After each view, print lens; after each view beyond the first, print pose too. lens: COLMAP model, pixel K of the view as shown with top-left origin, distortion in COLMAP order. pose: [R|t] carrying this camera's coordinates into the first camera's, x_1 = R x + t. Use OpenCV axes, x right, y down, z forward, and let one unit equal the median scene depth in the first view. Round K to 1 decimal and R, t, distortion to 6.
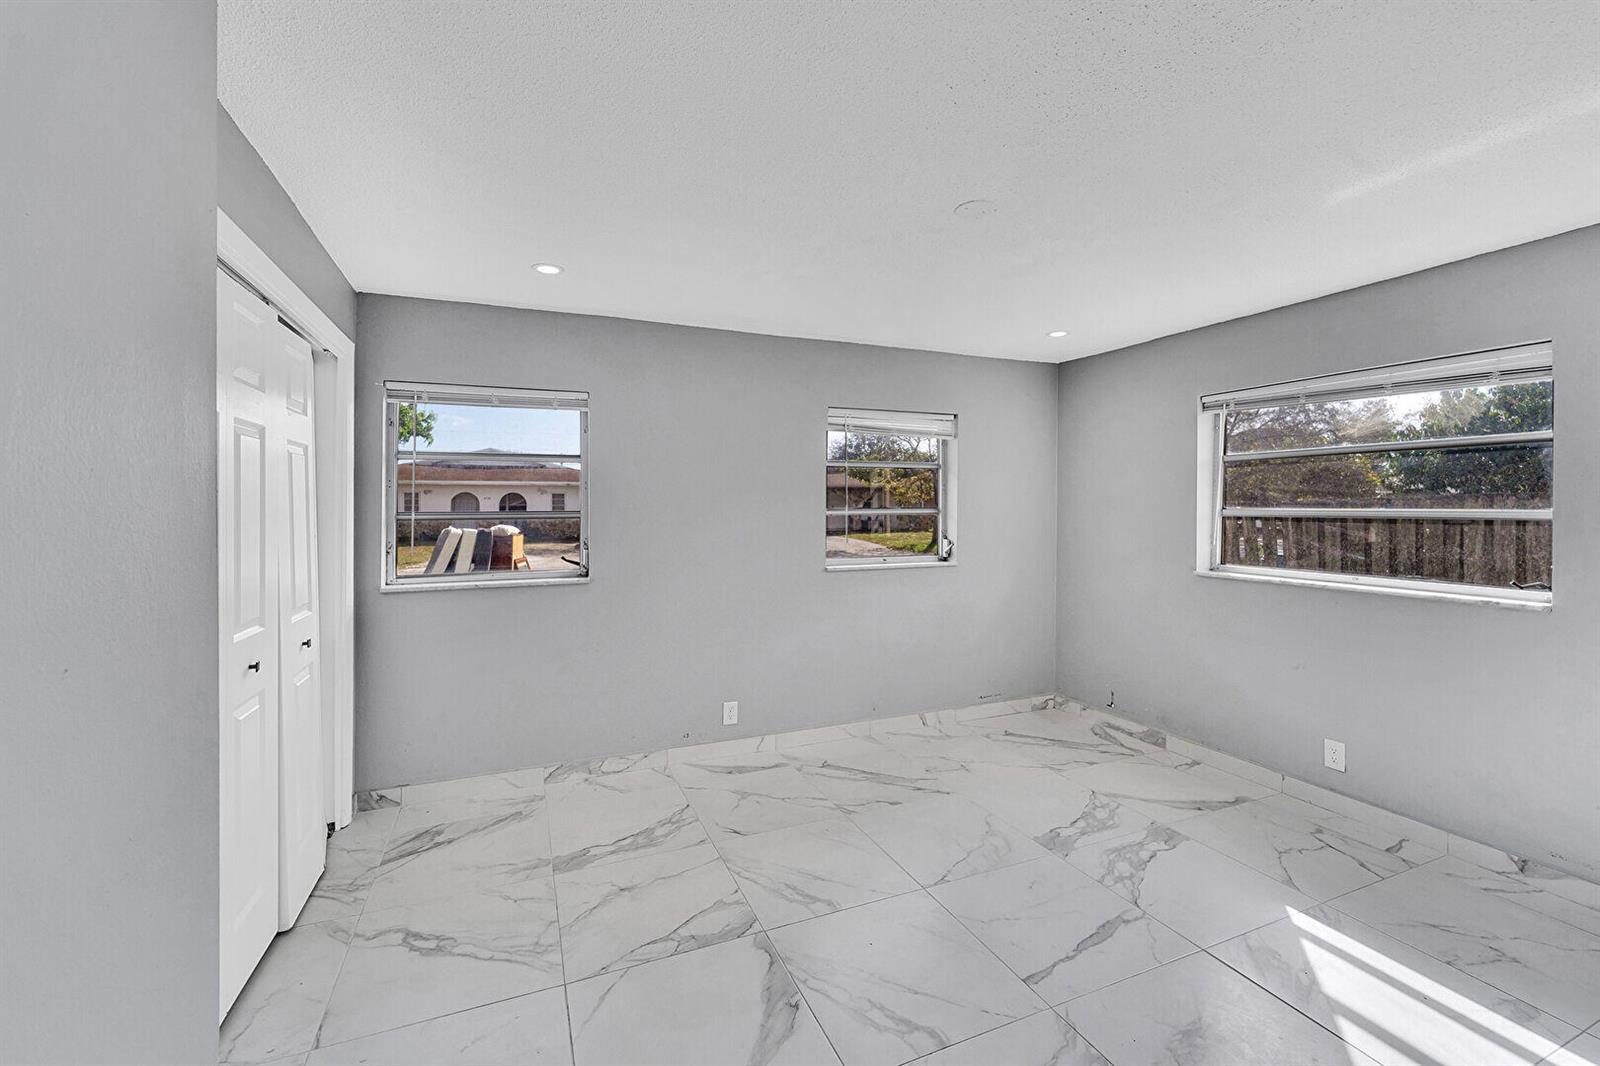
lens RADIAL K [[661.8, 0, 795.1], [0, 661.8, 518.8], [0, 0, 1]] dist [0.004864, 0.000002]
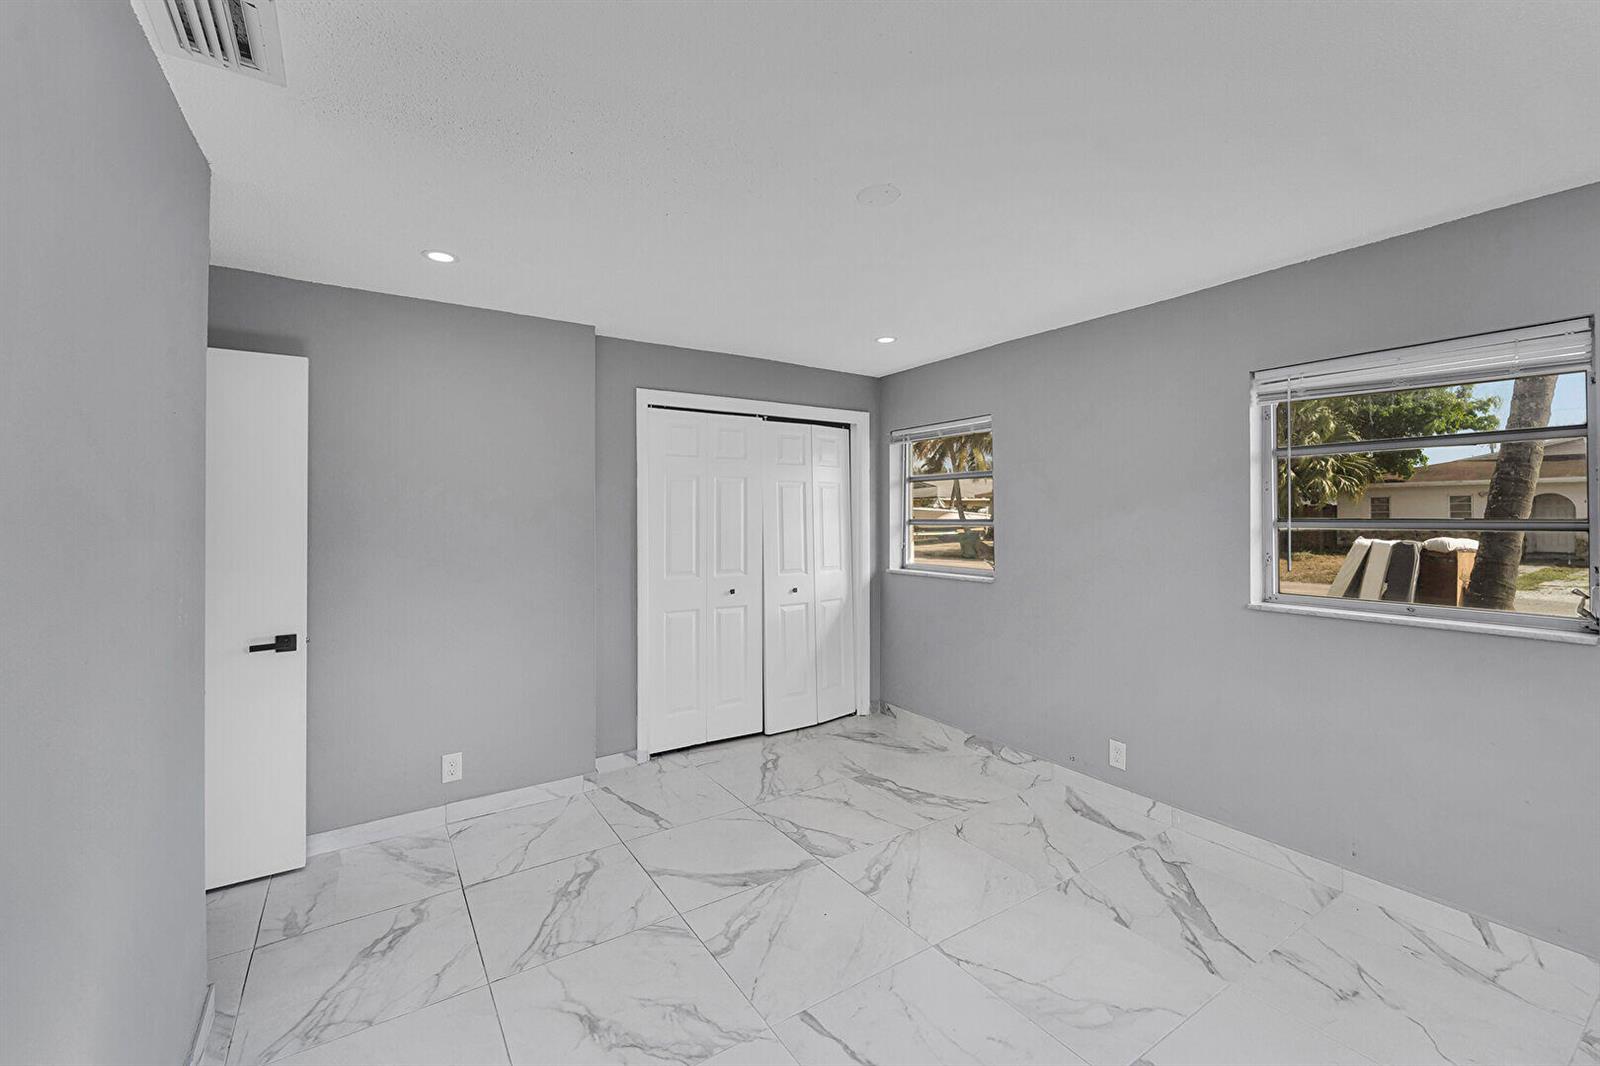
lens RADIAL K [[661.8, 0, 793.7], [0, 661.8, 524.2], [0, 0, 1]] dist [0.004864, 0.000002]
pose [[0.177486, 0.013552, -0.984030, 0.763715], [-0.014341, 0.999835, 0.011183, -0.013837], [0.984019, 0.012127, 0.177651, 0.479786]]
